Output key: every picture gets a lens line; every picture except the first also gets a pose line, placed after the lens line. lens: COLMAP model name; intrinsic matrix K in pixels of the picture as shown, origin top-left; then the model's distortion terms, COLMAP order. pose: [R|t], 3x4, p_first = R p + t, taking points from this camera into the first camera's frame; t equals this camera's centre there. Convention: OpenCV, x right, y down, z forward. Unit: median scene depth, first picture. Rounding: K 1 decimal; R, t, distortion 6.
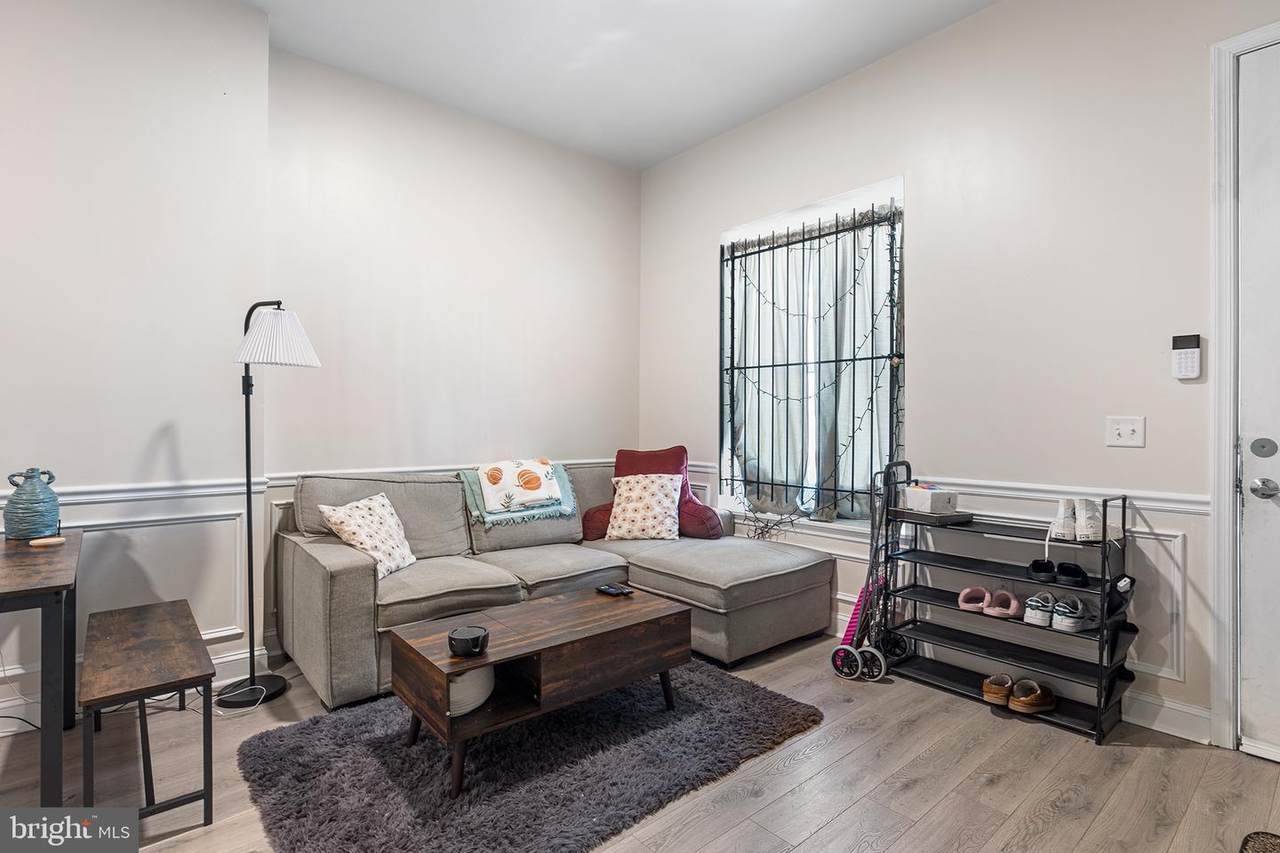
lens RADIAL K [[612.4, 0, 641.1], [0, 612.4, 420.4], [0, 0, 1]] dist [0.000538, -0.000644]
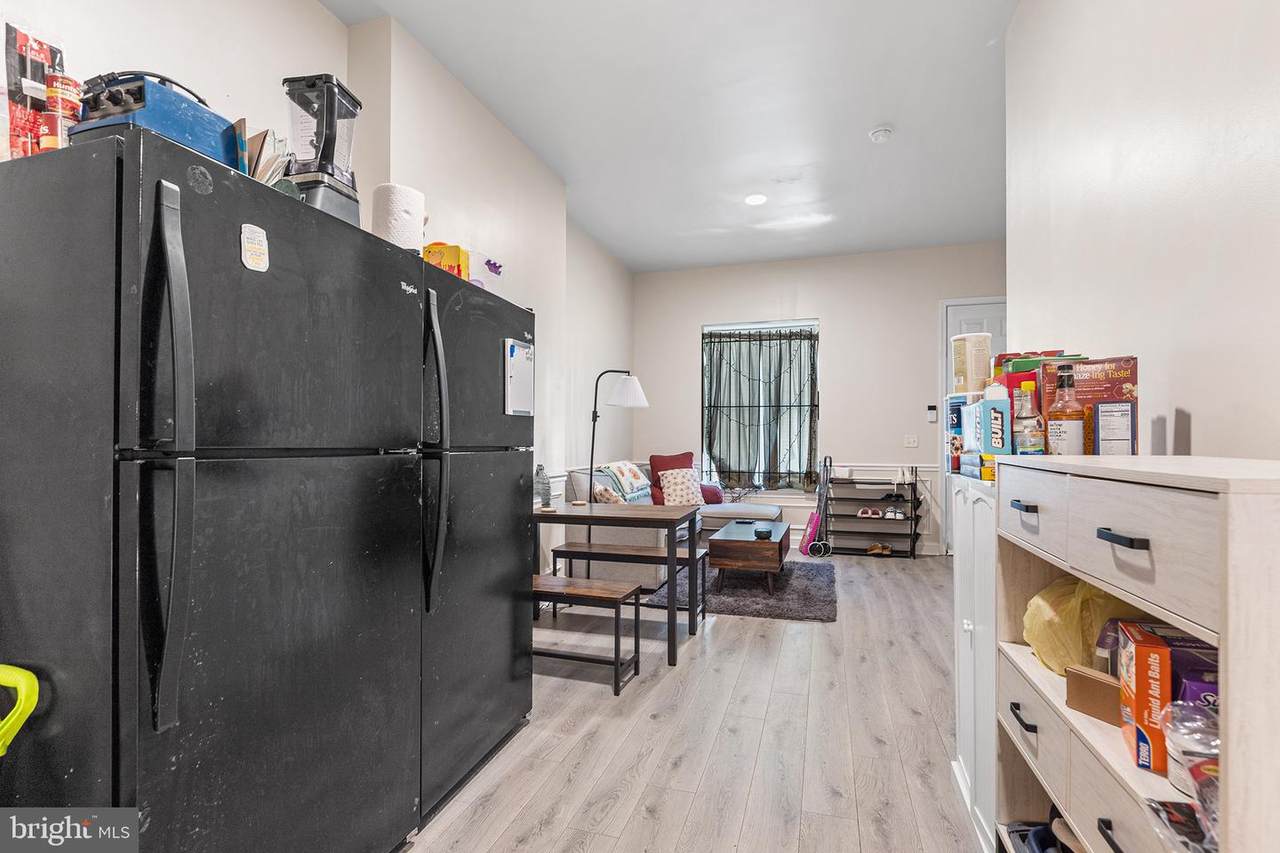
lens RADIAL K [[612.4, 0, 637.7], [0, 612.4, 439.7], [0, 0, 1]] dist [0.000538, -0.000644]
pose [[0.846258, -0.001521, 0.532771, -1.101831], [-0.001818, 0.999982, 0.005743, -0.001027], [-0.532770, -0.005828, 0.846240, -0.395909]]
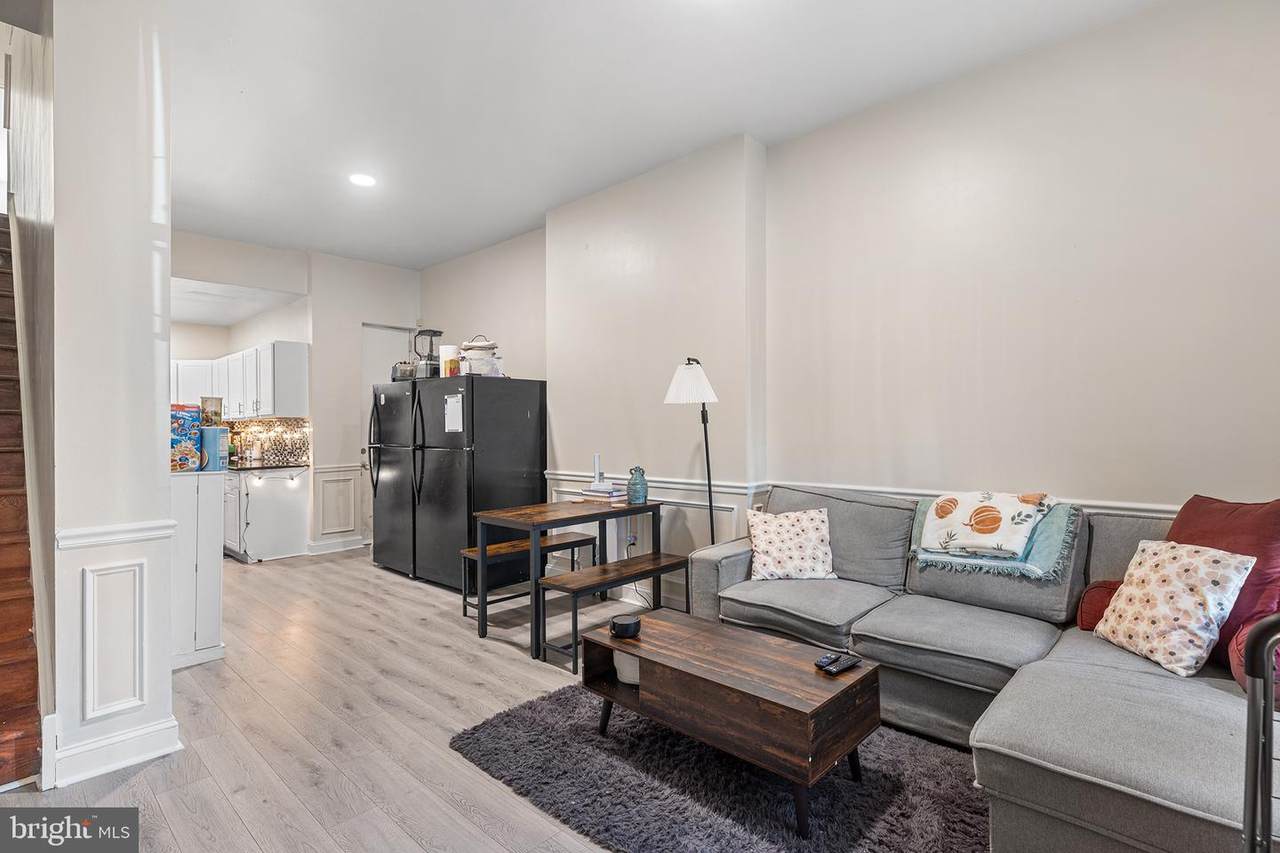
lens RADIAL K [[612.4, 0, 635.7], [0, 612.4, 423.6], [0, 0, 1]] dist [0.000538, -0.000644]
pose [[0.108059, -0.009125, -0.994103, 0.562559], [0.016462, 0.999837, -0.007388, -0.024792], [0.994008, -0.015567, 0.108191, 0.519656]]
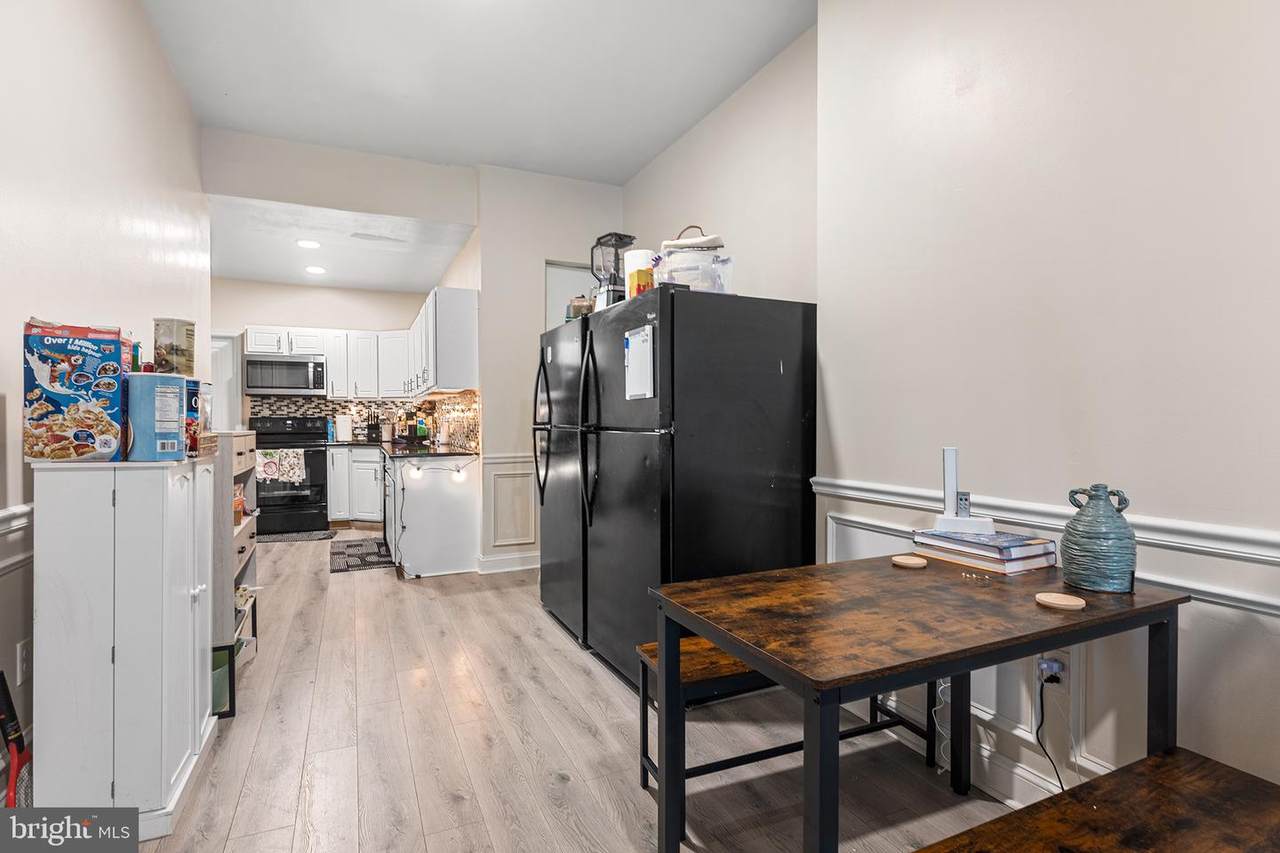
lens RADIAL K [[612.4, 0, 630.6], [0, 612.4, 425.4], [0, 0, 1]] dist [0.000538, -0.000644]
pose [[-0.280936, 0.004733, -0.959715, -0.140890], [0.007426, 0.999969, 0.002758, 0.006107], [0.959698, -0.006352, -0.280962, 0.457756]]
